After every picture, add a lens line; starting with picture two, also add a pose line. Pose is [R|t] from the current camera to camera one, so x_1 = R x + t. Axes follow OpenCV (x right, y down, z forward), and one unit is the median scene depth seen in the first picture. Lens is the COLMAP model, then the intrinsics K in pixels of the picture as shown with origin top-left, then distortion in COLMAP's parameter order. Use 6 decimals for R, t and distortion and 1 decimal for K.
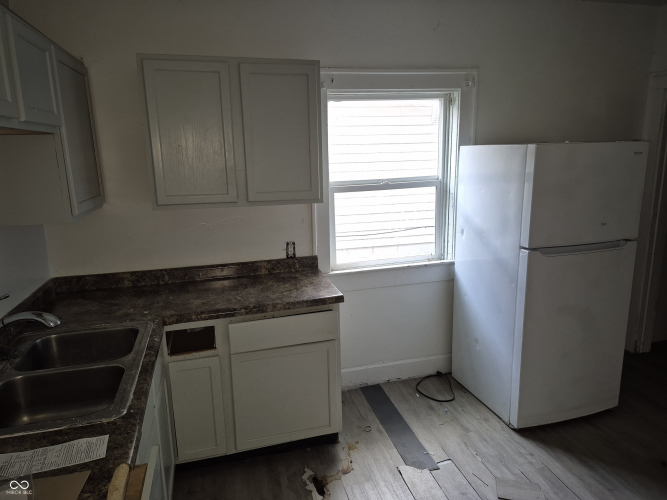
lens RADIAL K [[462.1, 0, 330.1], [0, 462.1, 249.4], [0, 0, 1]] dist [0.068071, -0.088093]
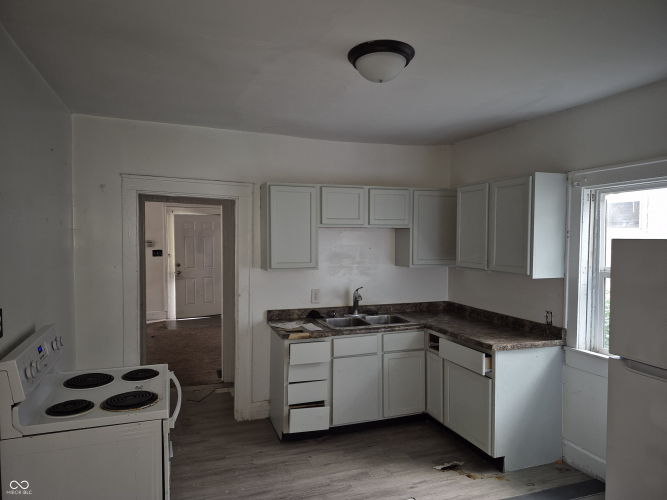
lens RADIAL K [[462.1, 0, 330.1], [0, 462.1, 249.4], [0, 0, 1]] dist [0.068071, -0.088093]
pose [[0.072198, 0.057014, -0.995759, 1.254475], [-0.207978, 0.977279, 0.040876, -0.122994], [0.975465, 0.204145, 0.082415, 0.360316]]
